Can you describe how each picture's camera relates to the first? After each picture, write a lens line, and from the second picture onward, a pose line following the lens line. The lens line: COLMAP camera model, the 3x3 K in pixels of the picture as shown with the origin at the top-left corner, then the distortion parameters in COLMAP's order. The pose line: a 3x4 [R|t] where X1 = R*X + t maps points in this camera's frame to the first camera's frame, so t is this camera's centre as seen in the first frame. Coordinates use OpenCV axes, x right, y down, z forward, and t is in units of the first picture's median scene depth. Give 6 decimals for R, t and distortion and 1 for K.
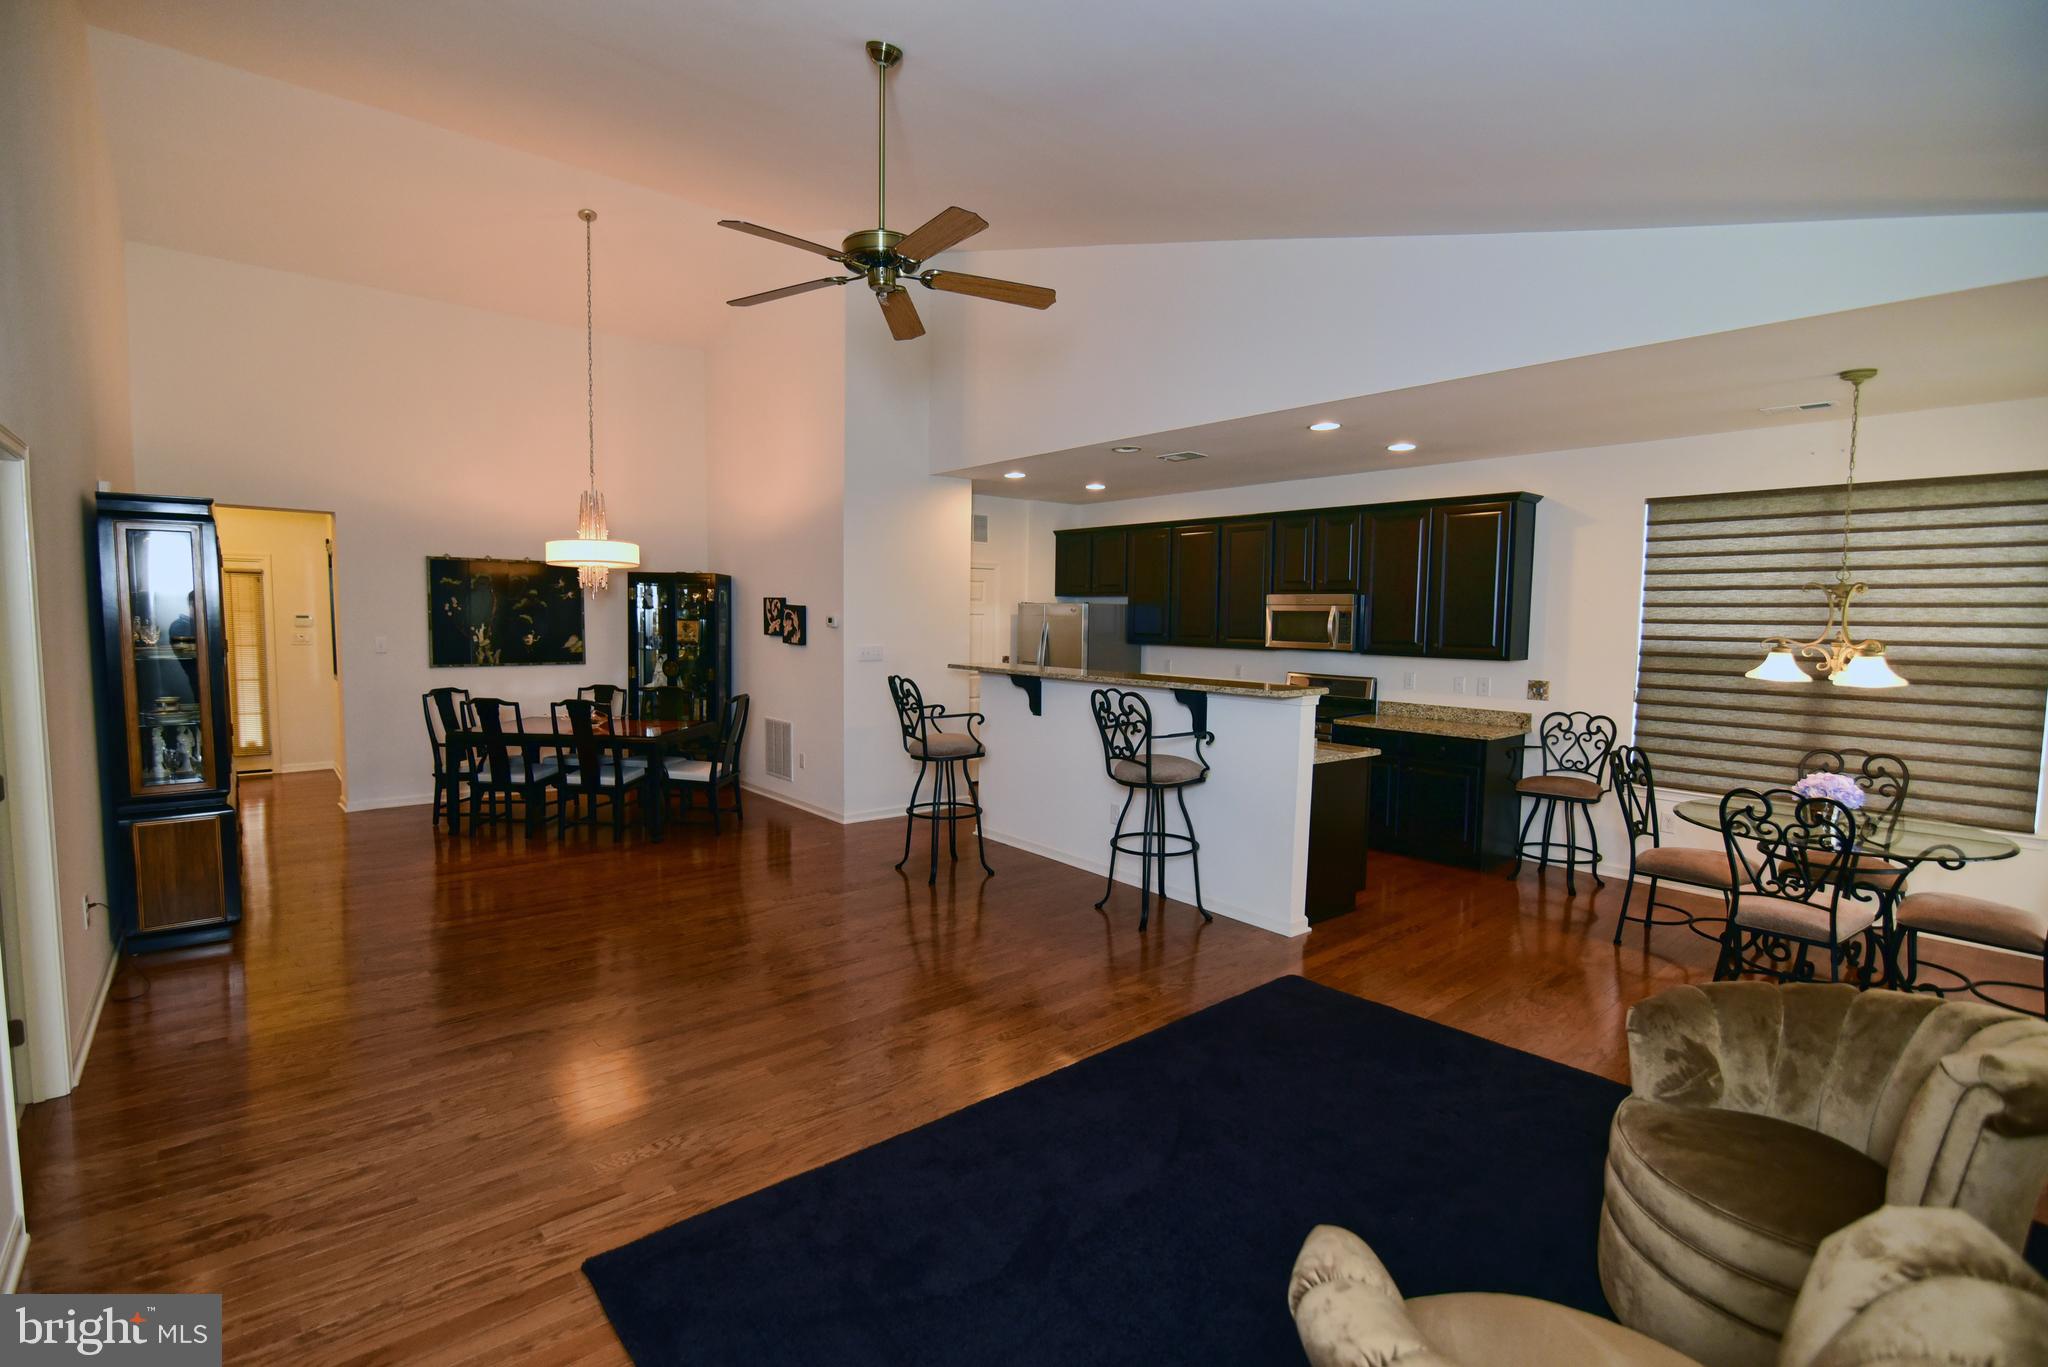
lens RADIAL K [[937.5, 0, 1011.0], [0, 937.5, 686.9], [0, 0, 1]] dist [-0.020750, 0.001206]
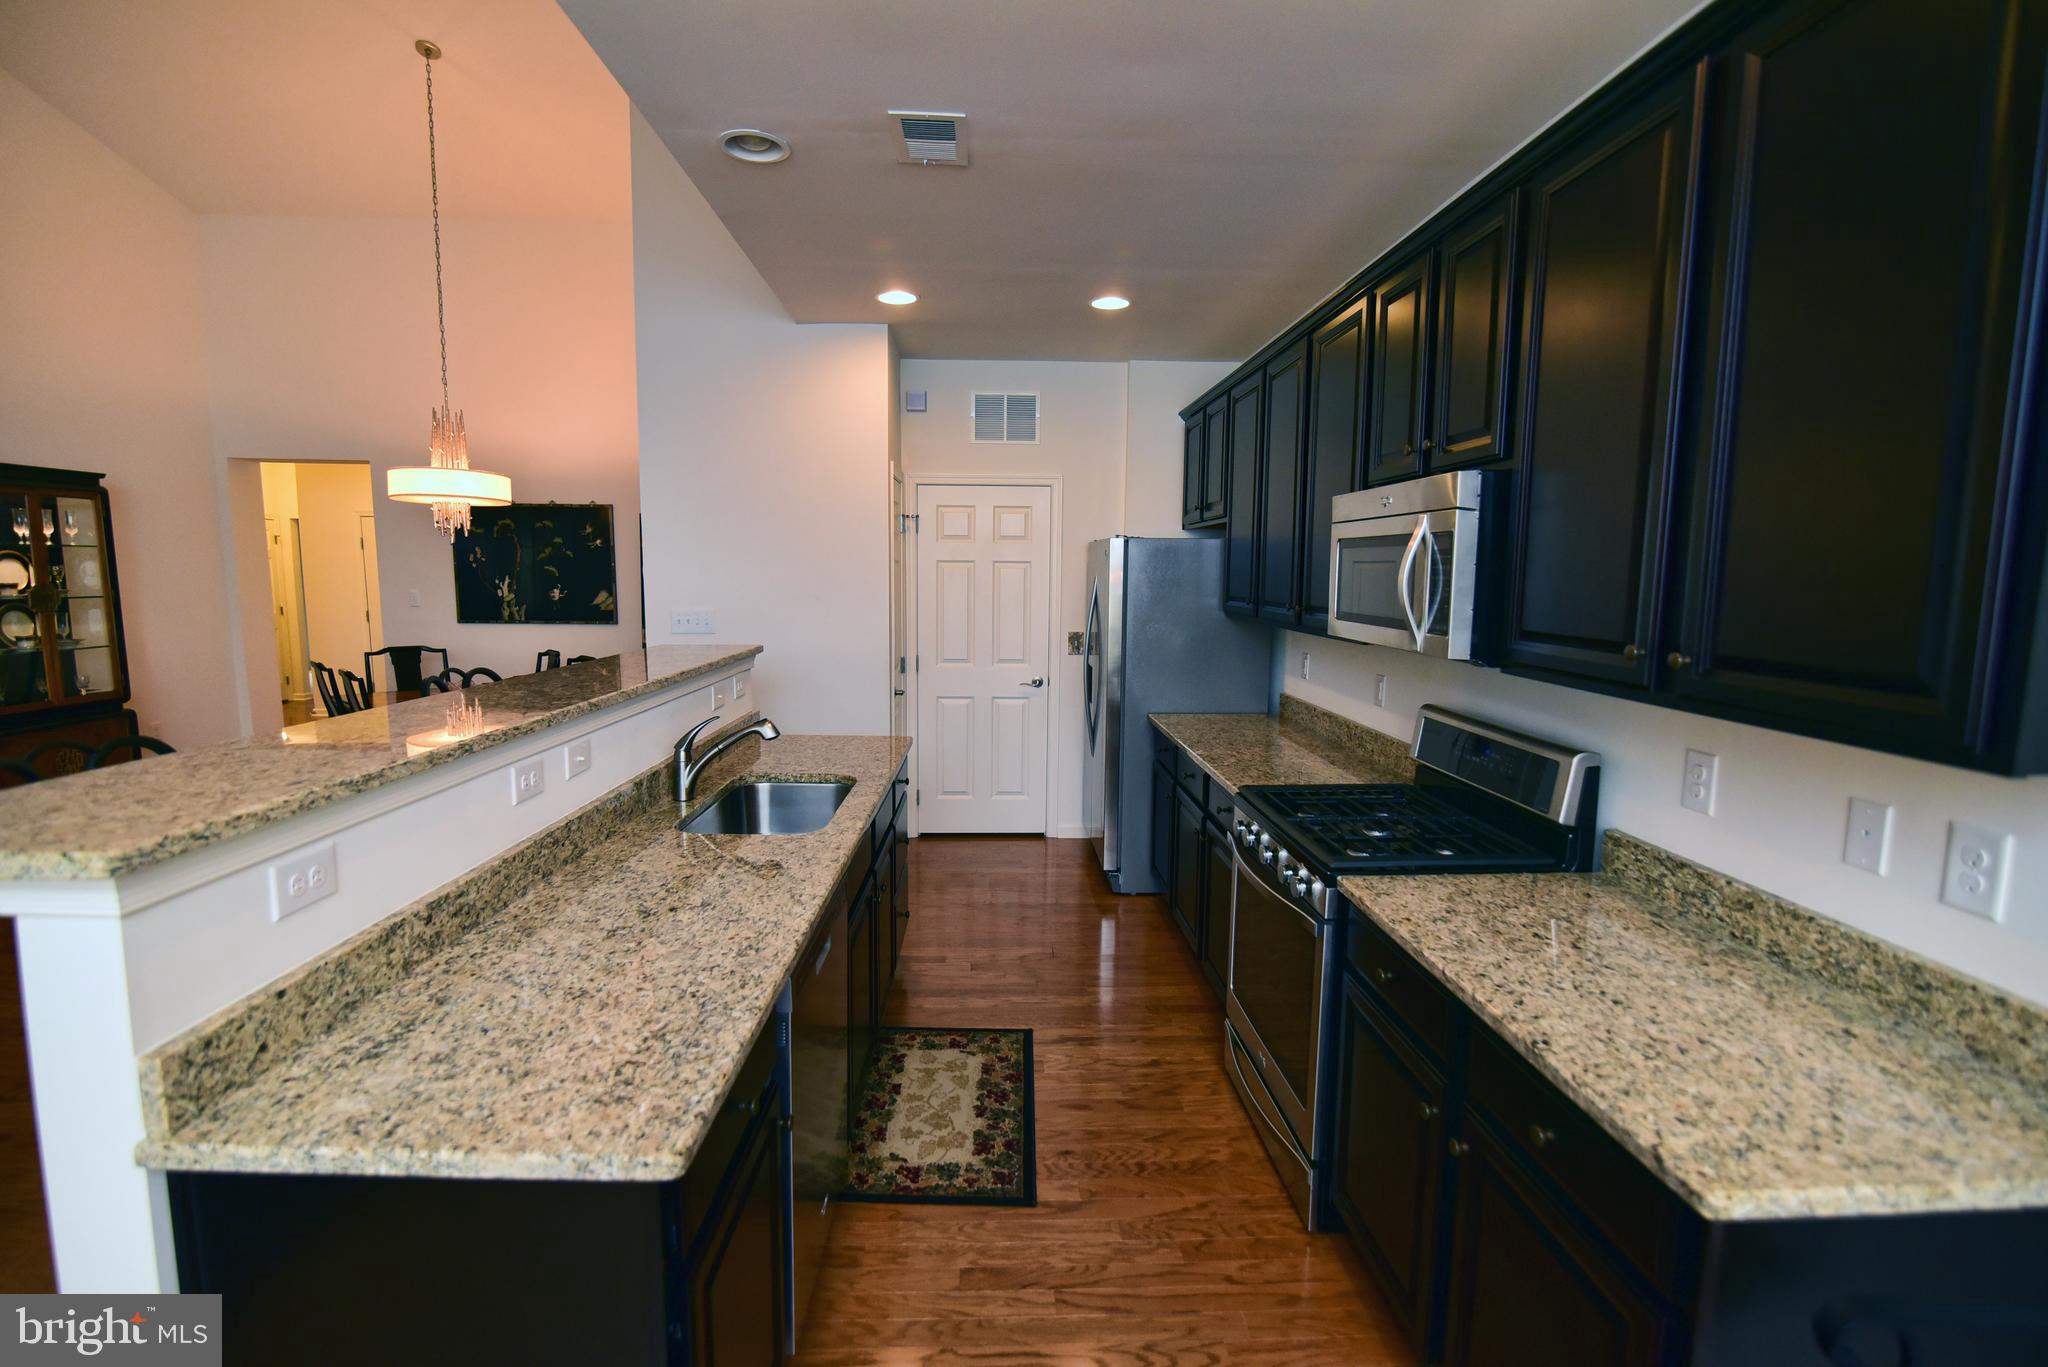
lens RADIAL K [[937.5, 0, 1015.3], [0, 937.5, 689.7], [0, 0, 1]] dist [-0.020750, 0.001206]
pose [[0.789733, 0.073710, -0.609006, 0.484213], [-0.047015, 0.997108, 0.059716, -0.044828], [0.611646, -0.018527, 0.790915, 0.743945]]
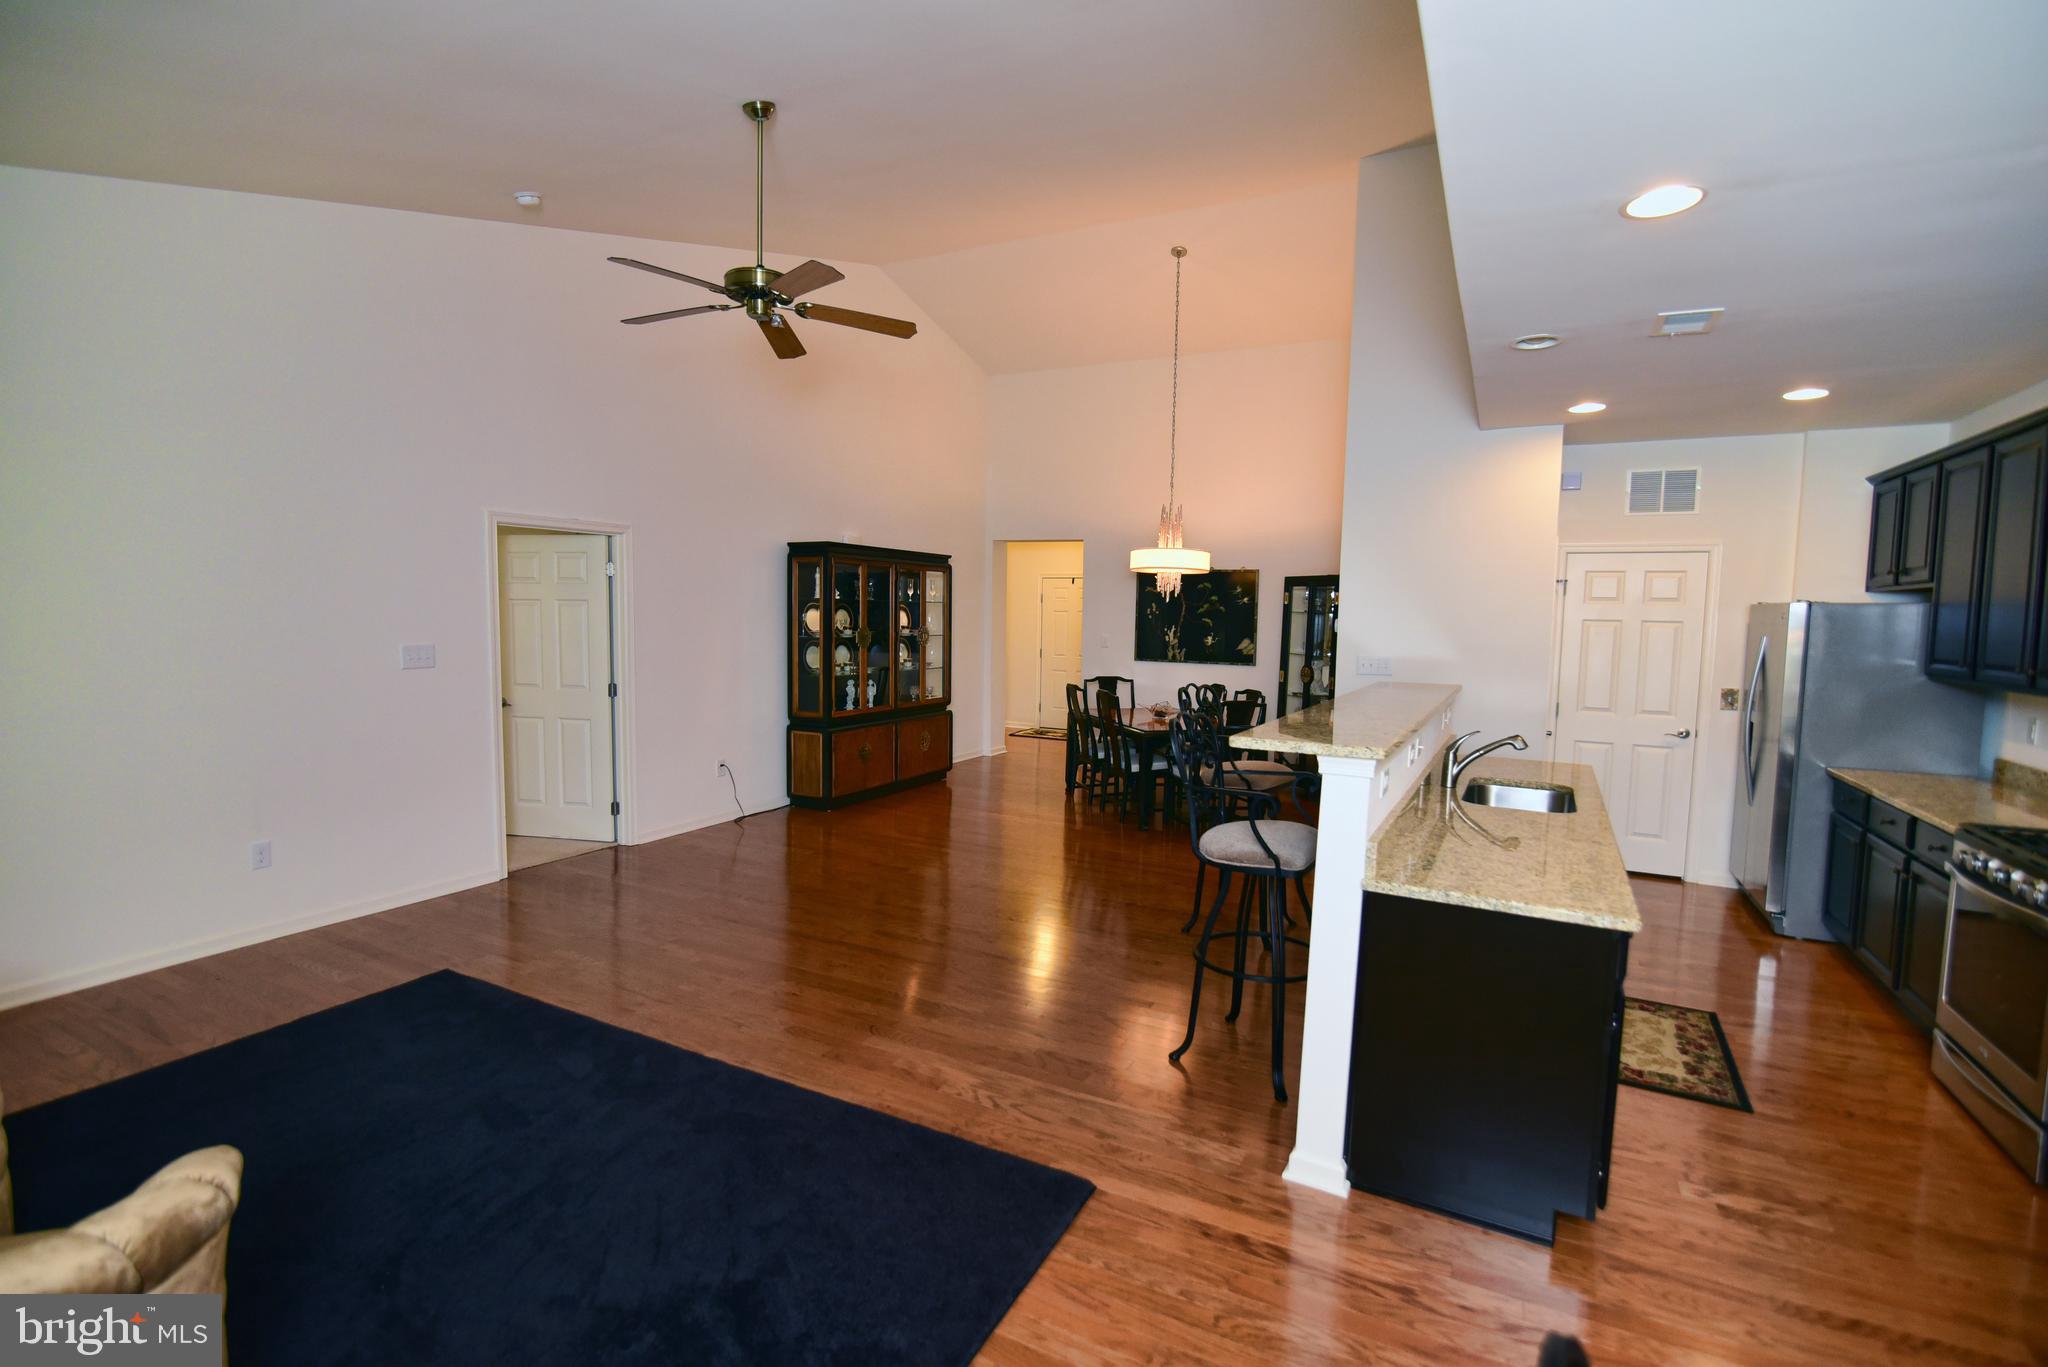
lens RADIAL K [[937.5, 0, 1012.7], [0, 937.5, 687.5], [0, 0, 1]] dist [-0.020750, 0.001206]
pose [[0.375688, 0.069510, -0.924136, 0.567811], [-0.083637, 0.995657, 0.040888, -0.028101], [0.922964, 0.061931, 0.379870, 0.475366]]
